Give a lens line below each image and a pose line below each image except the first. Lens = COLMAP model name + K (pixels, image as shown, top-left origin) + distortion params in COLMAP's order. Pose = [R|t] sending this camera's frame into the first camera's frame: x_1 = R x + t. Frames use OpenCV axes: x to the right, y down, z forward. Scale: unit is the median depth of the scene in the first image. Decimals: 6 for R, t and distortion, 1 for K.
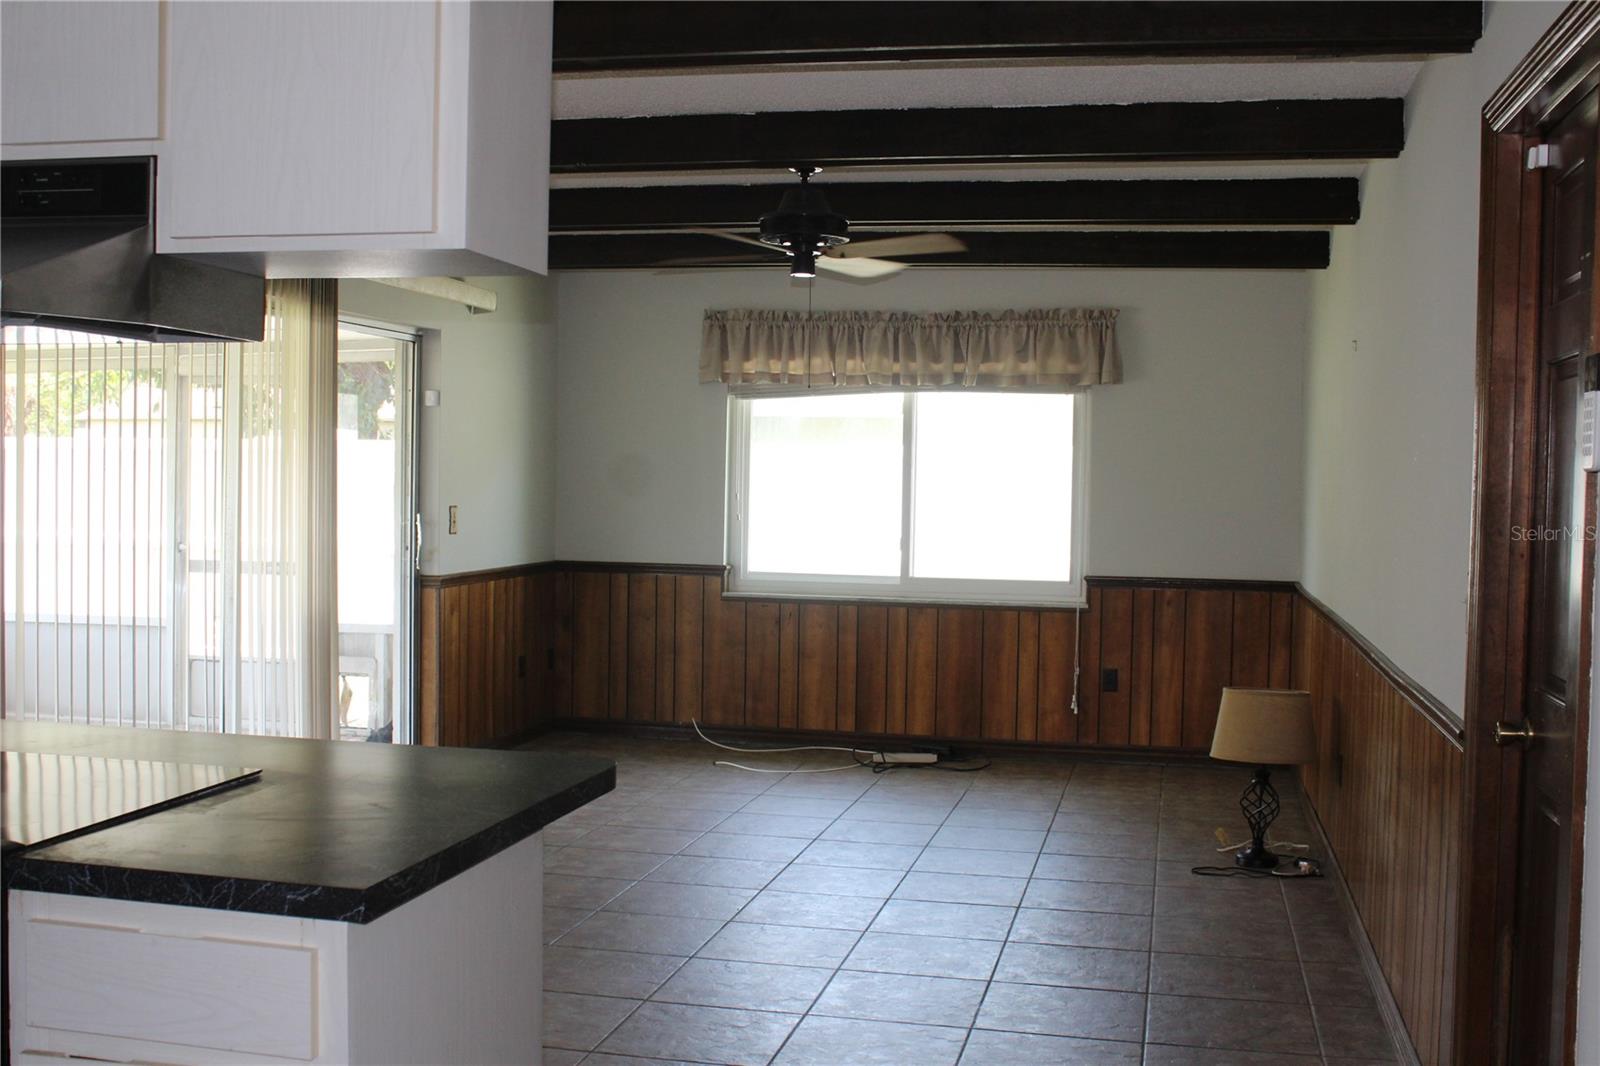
lens RADIAL K [[1747.8, 0, 800.0], [0, 1747.8, 533.0], [0, 0, 1]] dist [-0.104064, -0.002959]
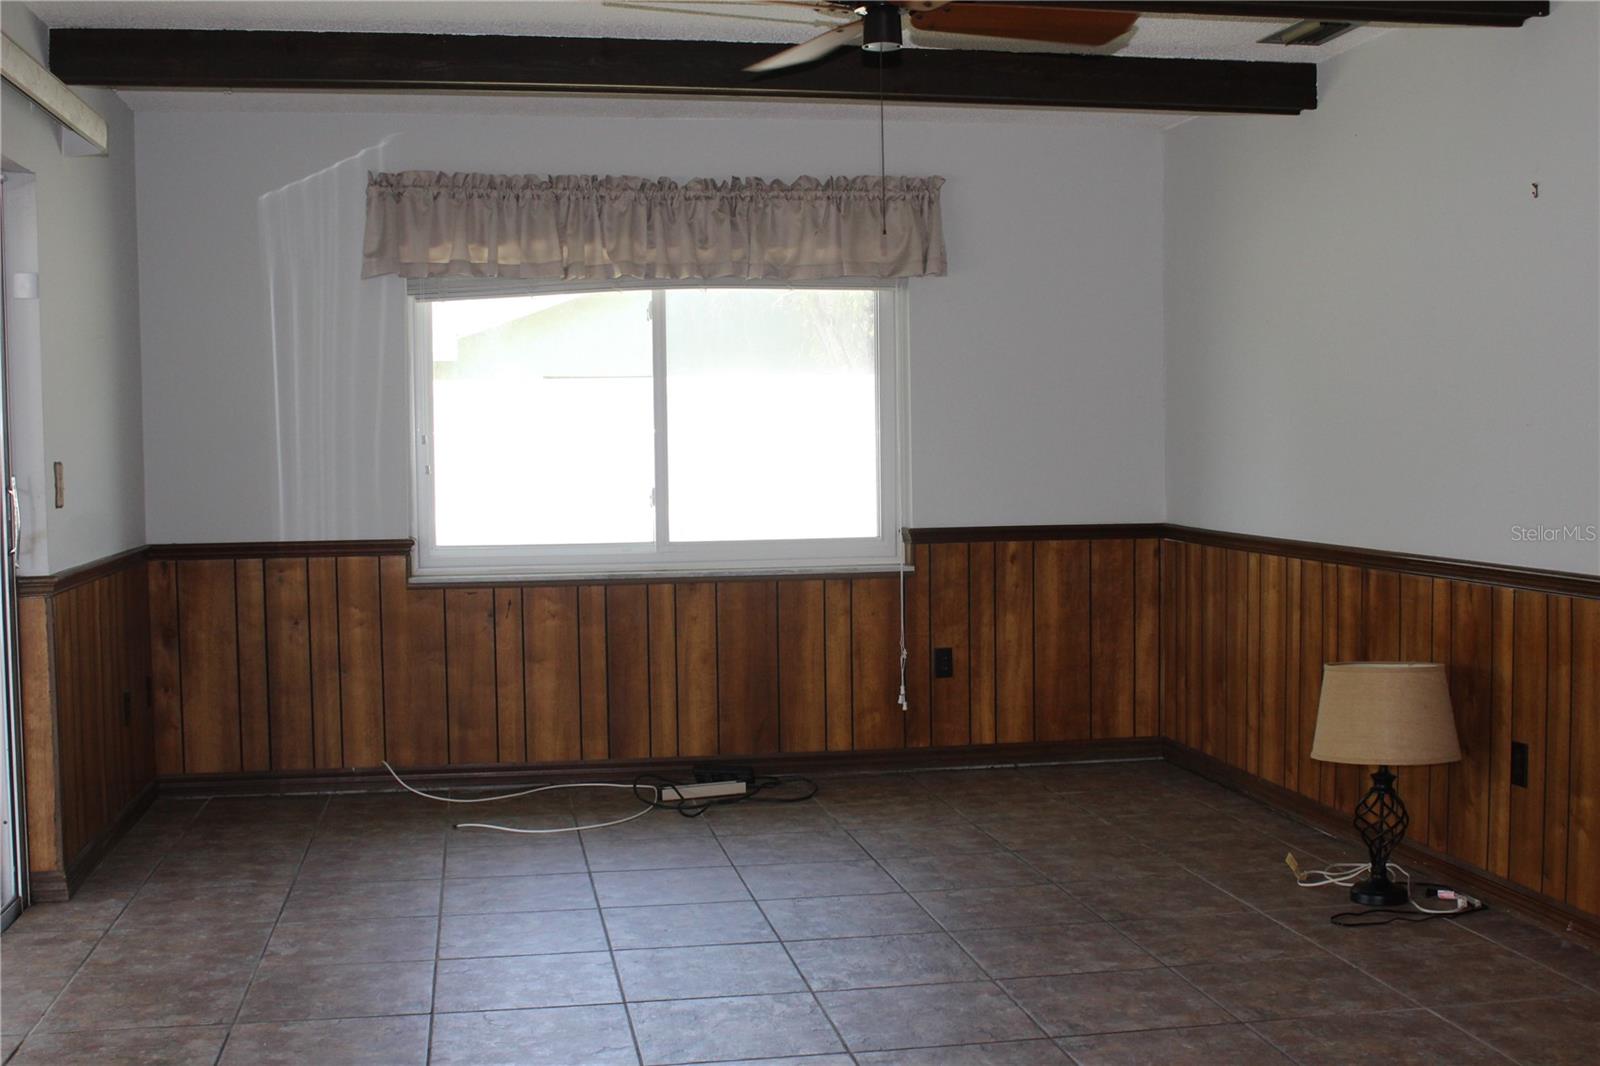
lens RADIAL K [[1844.1, 0, 800.0], [0, 1844.1, 533.0], [0, 0, 1]] dist [-0.094647, 0.003213]
pose [[0.924070, -0.048387, 0.379149, -0.182586], [0.040316, 0.998760, 0.029203, 0.000933], [-0.380092, -0.011700, 0.924875, 0.268450]]
